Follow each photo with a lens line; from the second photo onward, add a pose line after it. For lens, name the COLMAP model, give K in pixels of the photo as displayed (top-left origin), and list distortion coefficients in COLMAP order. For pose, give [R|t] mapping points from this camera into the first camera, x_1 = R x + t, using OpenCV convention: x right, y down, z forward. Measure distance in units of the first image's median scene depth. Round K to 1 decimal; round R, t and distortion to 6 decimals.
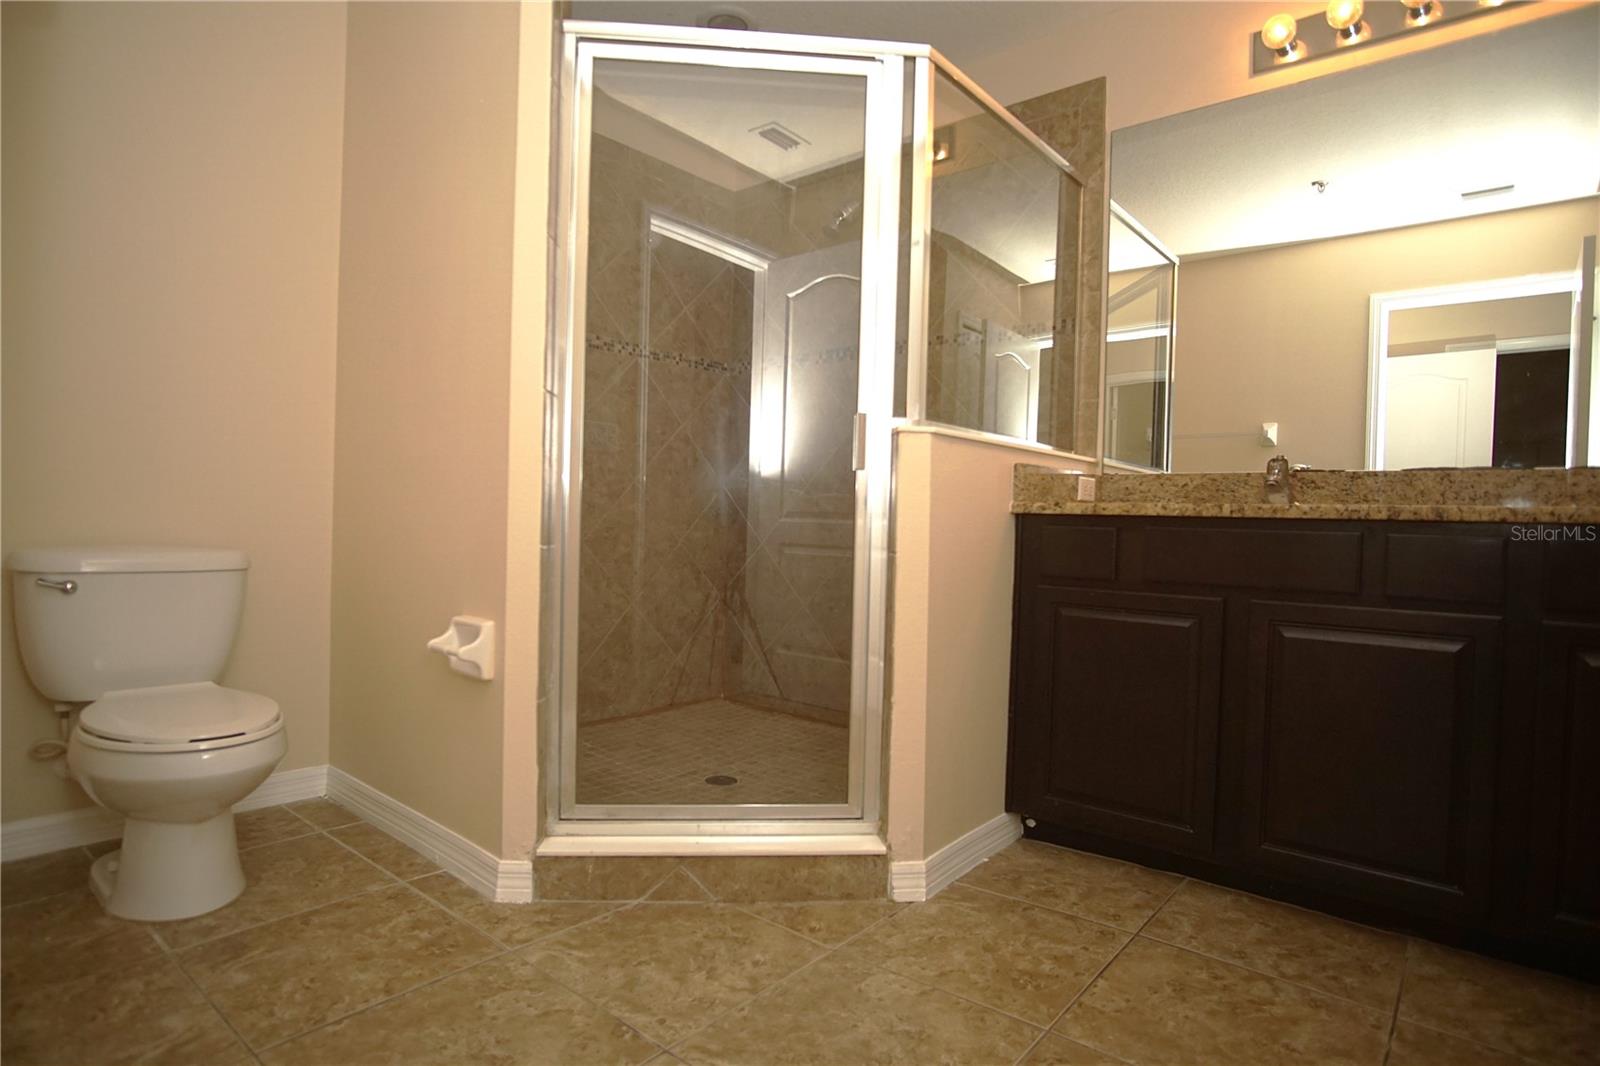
lens RADIAL K [[855.4, 0, 796.1], [0, 855.4, 537.3], [0, 0, 1]] dist [-0.030779, 0.002786]
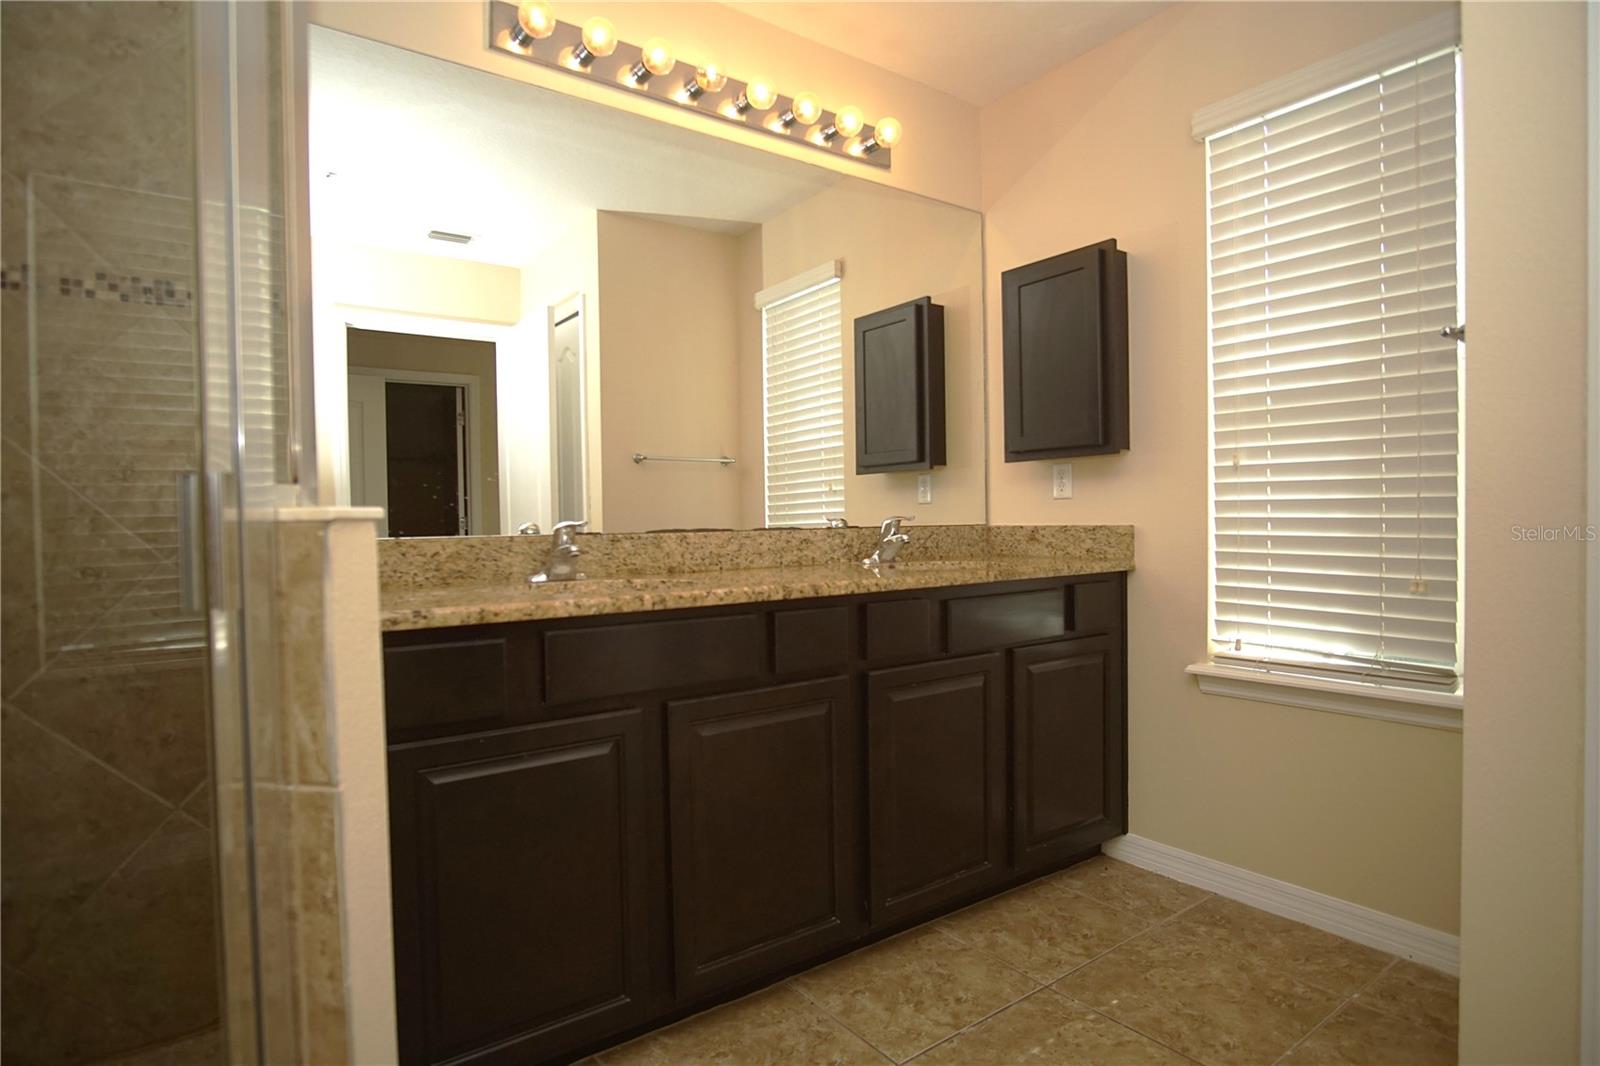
lens RADIAL K [[855.4, 0, 796.1], [0, 855.4, 537.3], [0, 0, 1]] dist [-0.030779, 0.002786]
pose [[0.225918, -0.052400, 0.972736, -0.262478], [0.038224, 0.998260, 0.044897, -0.125235], [-0.973396, 0.027039, 0.227528, 0.658401]]
